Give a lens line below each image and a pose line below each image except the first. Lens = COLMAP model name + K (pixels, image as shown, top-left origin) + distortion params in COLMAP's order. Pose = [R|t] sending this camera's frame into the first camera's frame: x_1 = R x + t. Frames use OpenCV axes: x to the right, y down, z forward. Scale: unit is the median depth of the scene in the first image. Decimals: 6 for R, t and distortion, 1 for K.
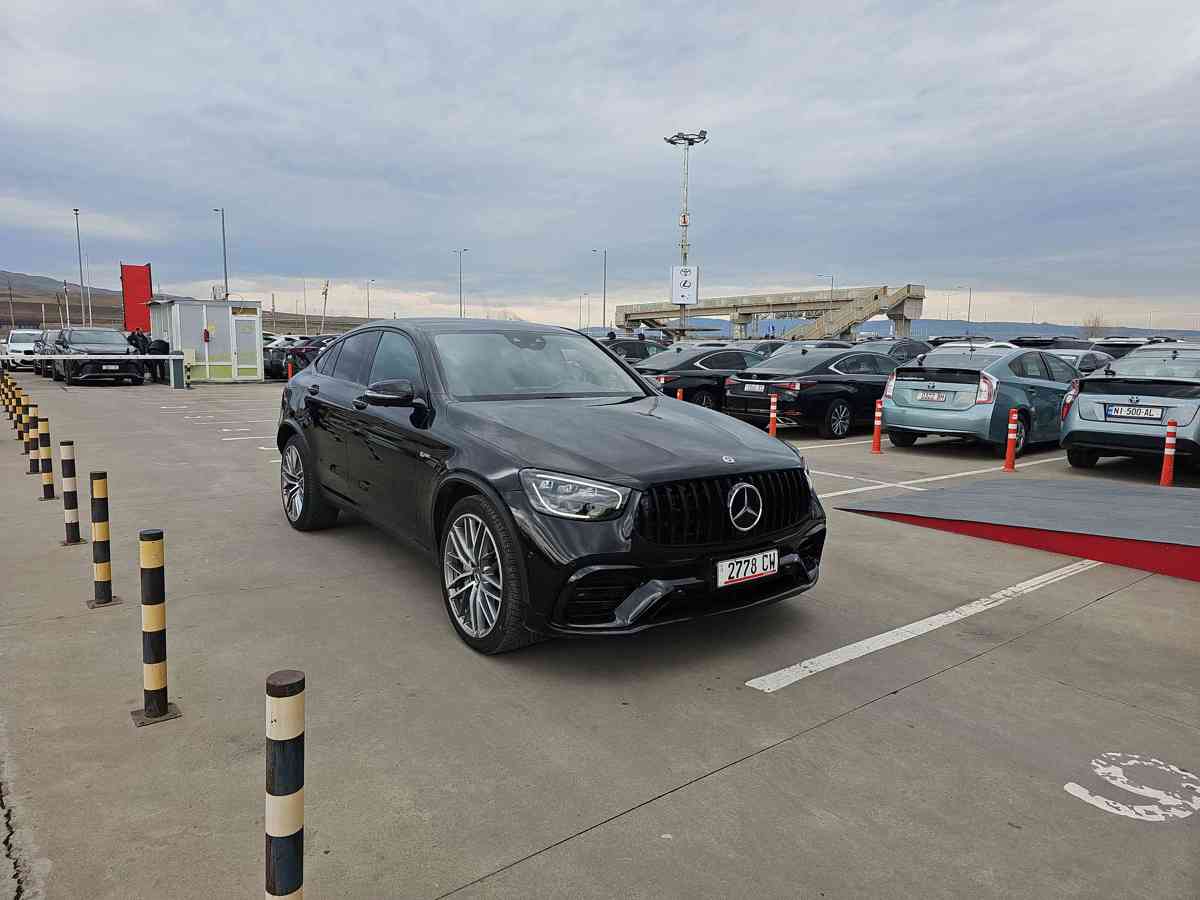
lens RADIAL K [[766.8, 0, 600.0], [0, 766.8, 450.0], [0, 0, 1]] dist [0.048249, -0.044431]
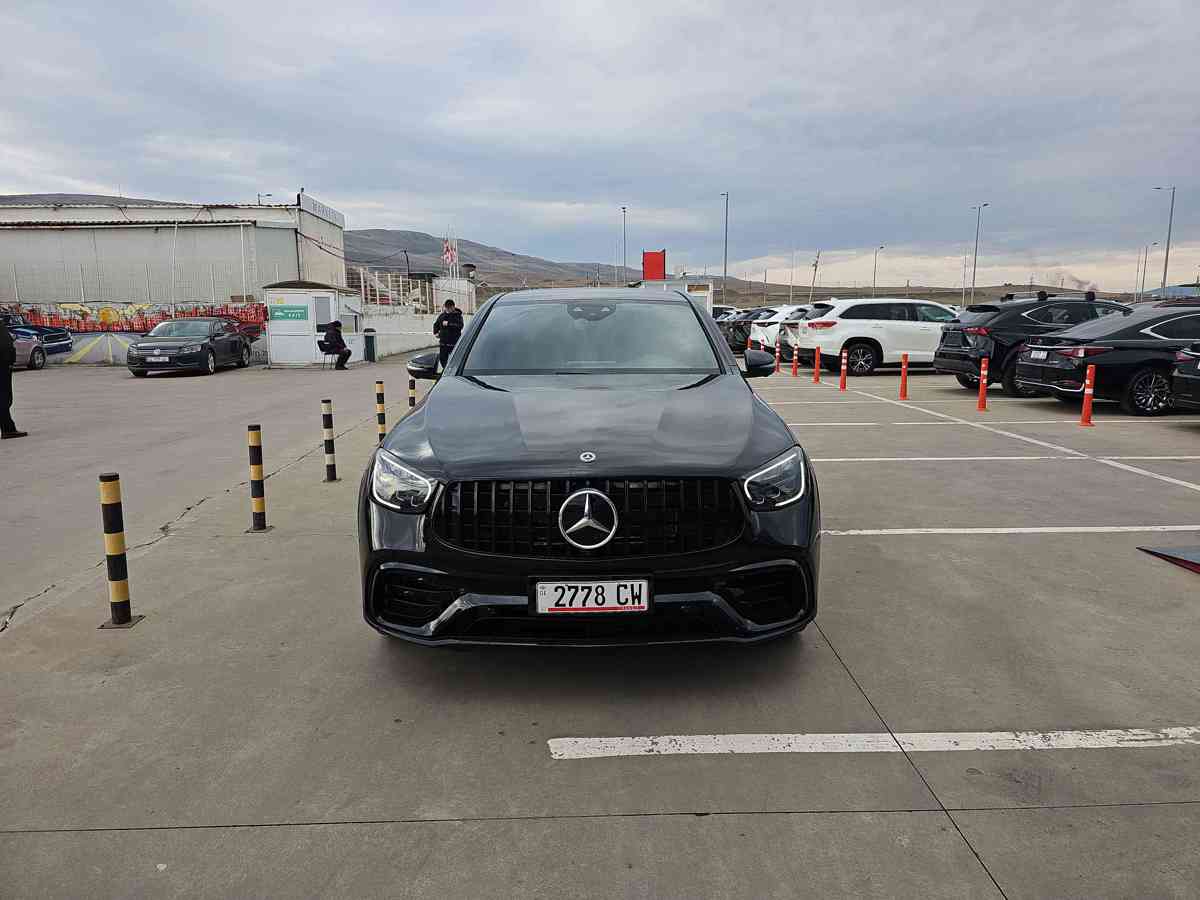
lens RADIAL K [[766.8, 0, 600.0], [0, 766.8, 450.0], [0, 0, 1]] dist [0.048249, -0.044431]
pose [[0.813146, 0.079103, -0.576660, 0.633845], [-0.057888, 0.996801, 0.055108, -0.038648], [0.579174, -0.011429, 0.815124, 0.367972]]
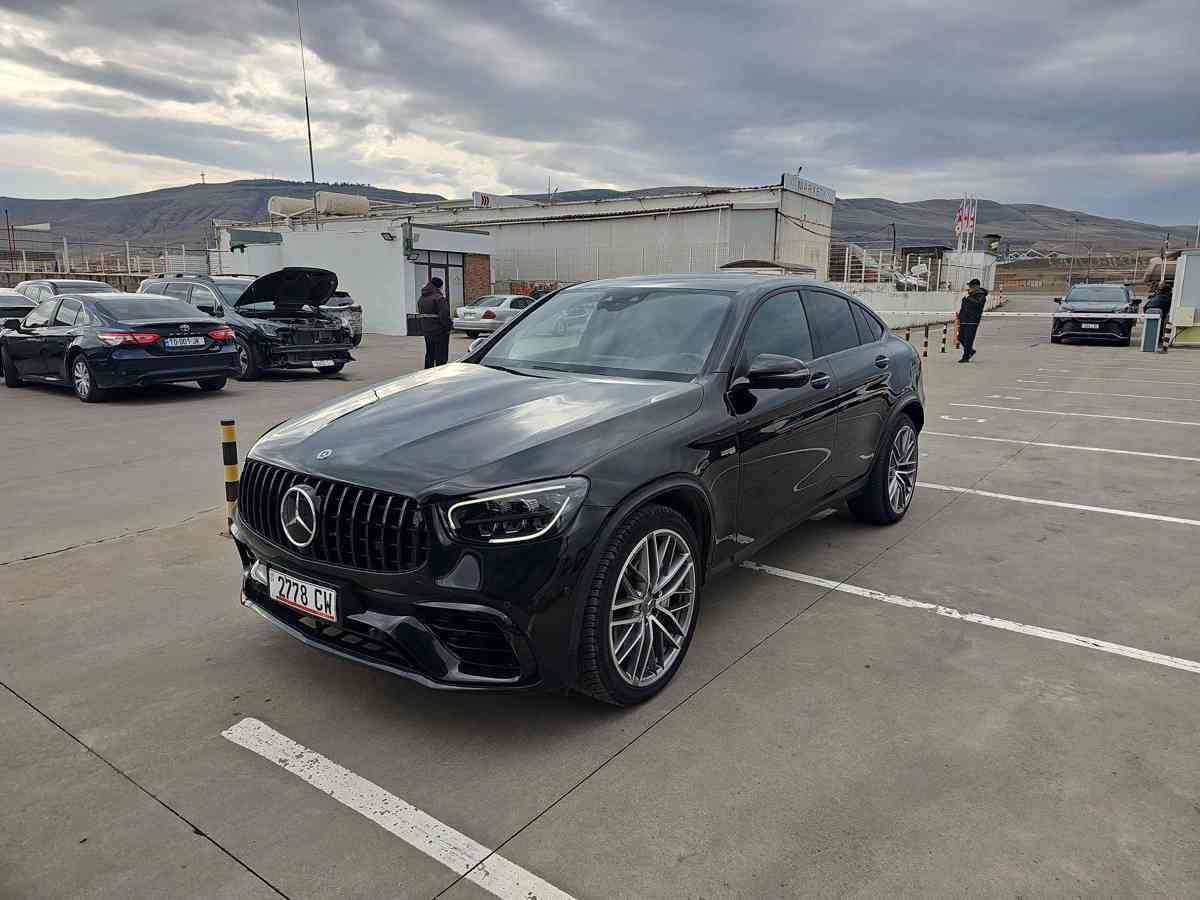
lens RADIAL K [[766.8, 0, 600.0], [0, 766.8, 450.0], [0, 0, 1]] dist [0.048249, -0.044431]
pose [[0.302800, 0.177626, -0.936355, 0.986028], [-0.127402, 0.981205, 0.144935, -0.141777], [0.944500, 0.075408, 0.319739, 1.018335]]
